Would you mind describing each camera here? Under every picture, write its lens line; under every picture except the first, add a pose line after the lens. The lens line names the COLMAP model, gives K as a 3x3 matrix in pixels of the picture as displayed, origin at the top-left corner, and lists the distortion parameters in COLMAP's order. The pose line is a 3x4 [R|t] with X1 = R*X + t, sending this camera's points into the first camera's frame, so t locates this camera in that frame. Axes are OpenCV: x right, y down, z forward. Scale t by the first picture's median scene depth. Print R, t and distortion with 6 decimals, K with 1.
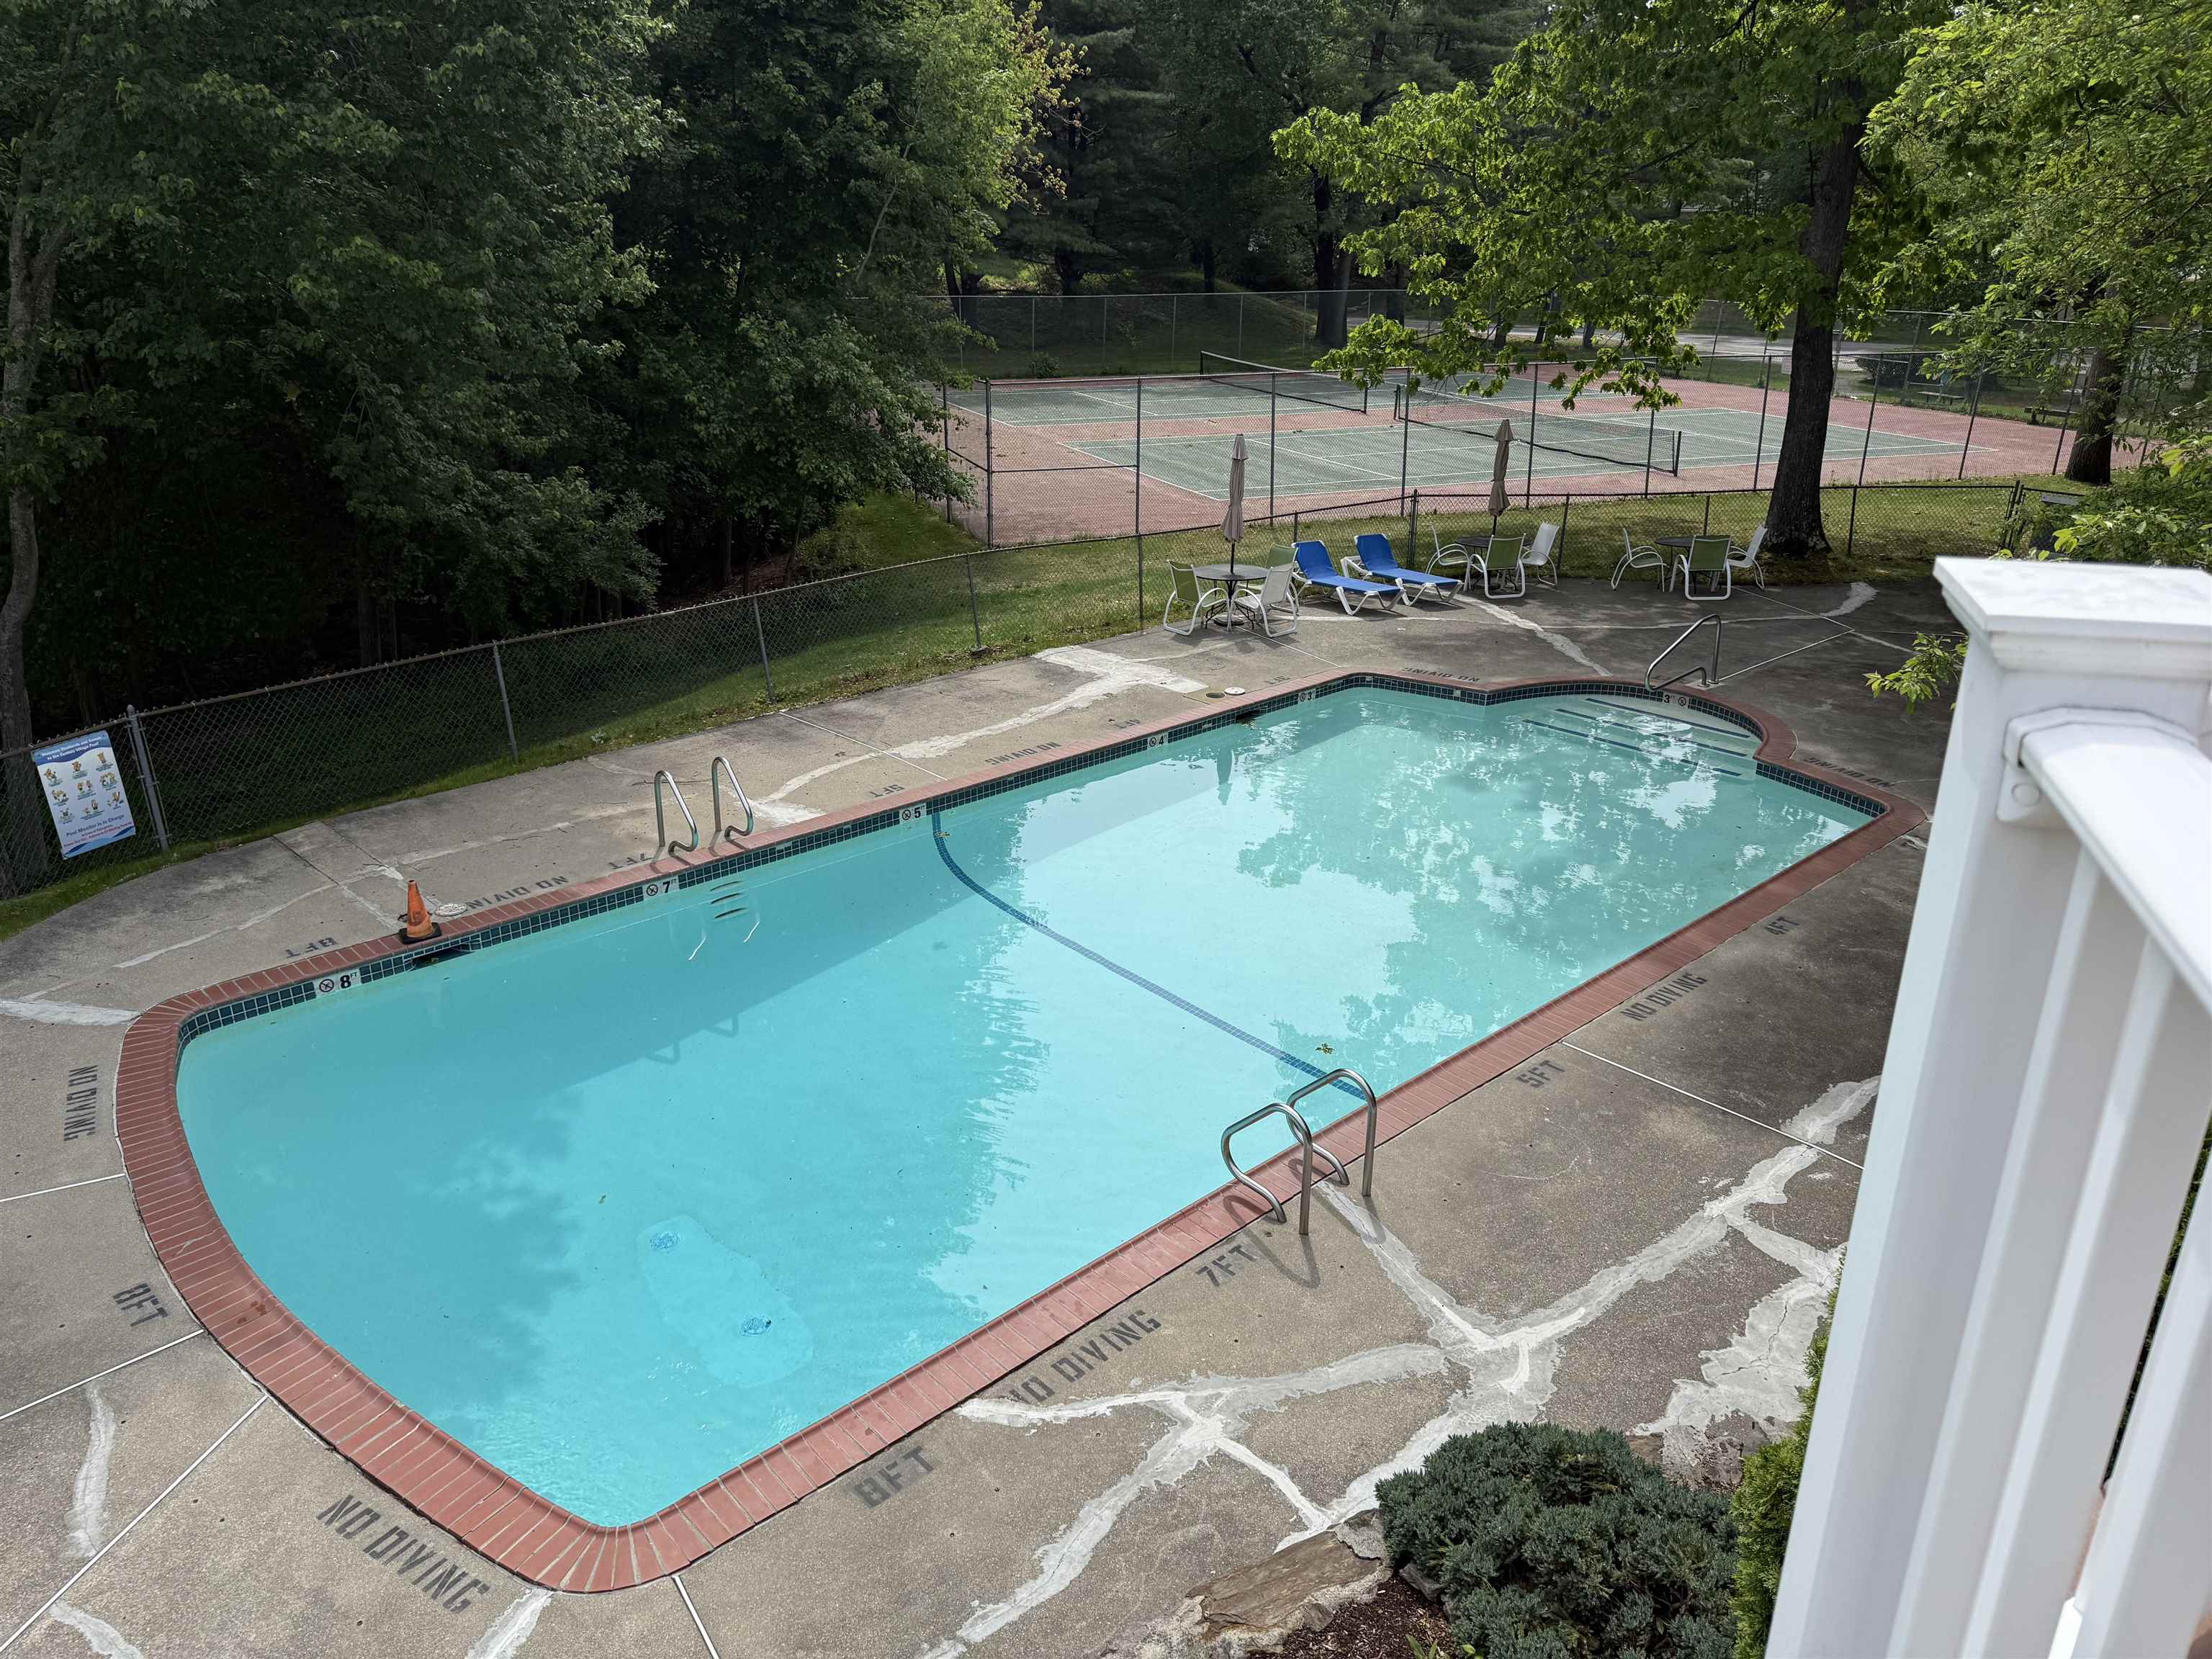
lens RADIAL K [[1566.8, 0, 1101.4], [0, 1566.8, 817.1], [0, 0, 1]] dist [0.042849, -0.055868]
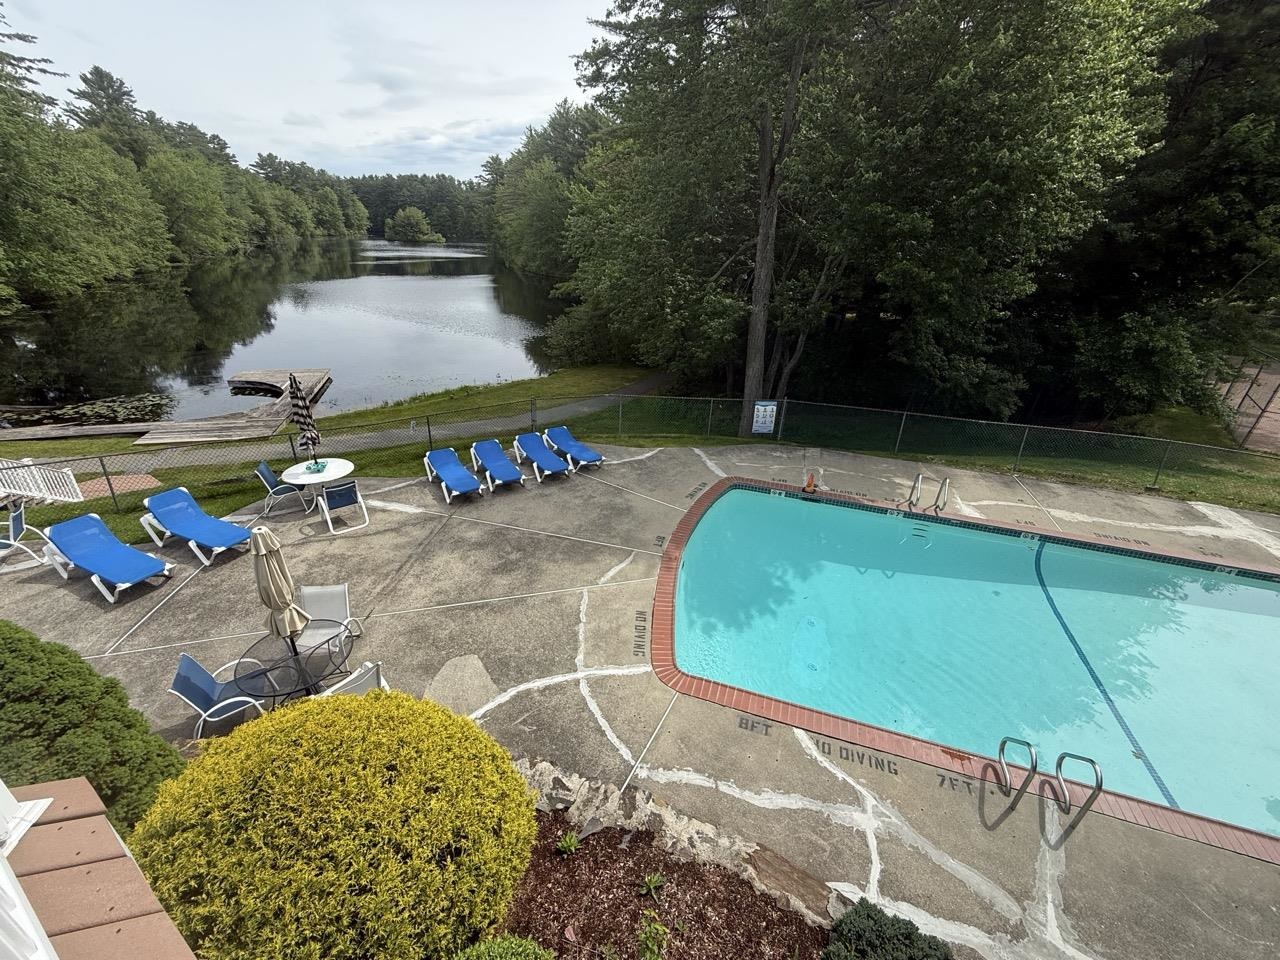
lens RADIAL K [[511.8, 0, 638.7], [0, 511.8, 480.2], [0, 0, 1]] dist [0.001261, 0.000147]
pose [[0.487281, 0.391961, -0.780336, 0.197474], [-0.351780, 0.905998, 0.235411, -0.070280], [0.799255, 0.159795, 0.579359, 0.173802]]
